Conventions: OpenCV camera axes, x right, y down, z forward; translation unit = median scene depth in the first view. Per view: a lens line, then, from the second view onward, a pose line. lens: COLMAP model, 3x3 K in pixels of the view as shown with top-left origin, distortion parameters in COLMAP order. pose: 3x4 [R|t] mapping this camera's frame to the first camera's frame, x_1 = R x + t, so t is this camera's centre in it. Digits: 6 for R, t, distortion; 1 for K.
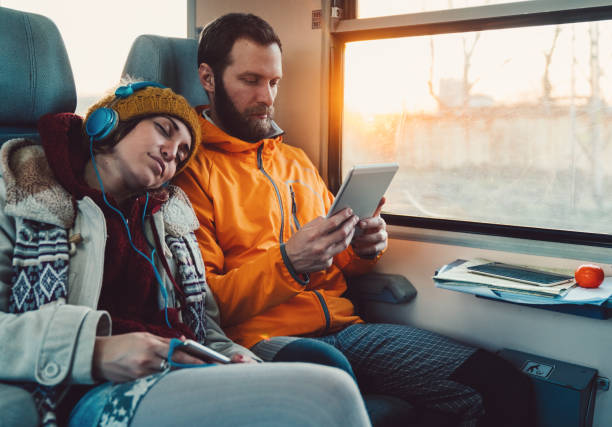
lens RADIAL K [[761.7, 0, 307.1], [0, 761.7, 210.8], [0, 0, 1]] dist [-0.072635, 0.000000]
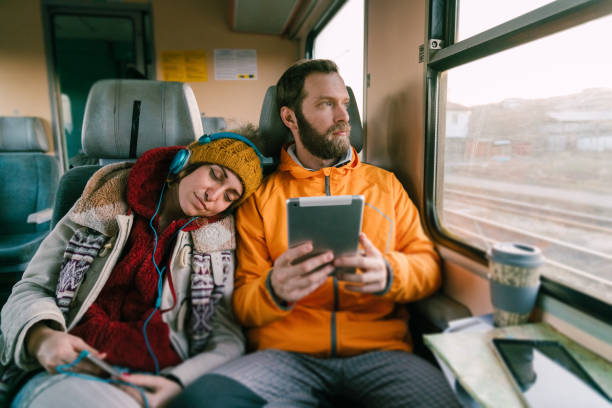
lens RADIAL K [[447.4, 0, 297.7], [0, 447.4, 207.5], [0, 0, 1]] dist [-0.014230, -0.007811]
pose [[0.760427, 0.075392, -0.645032, 0.389560], [-0.053297, 0.997133, 0.053714, -0.077125], [0.647233, -0.006467, 0.762265, 0.534148]]
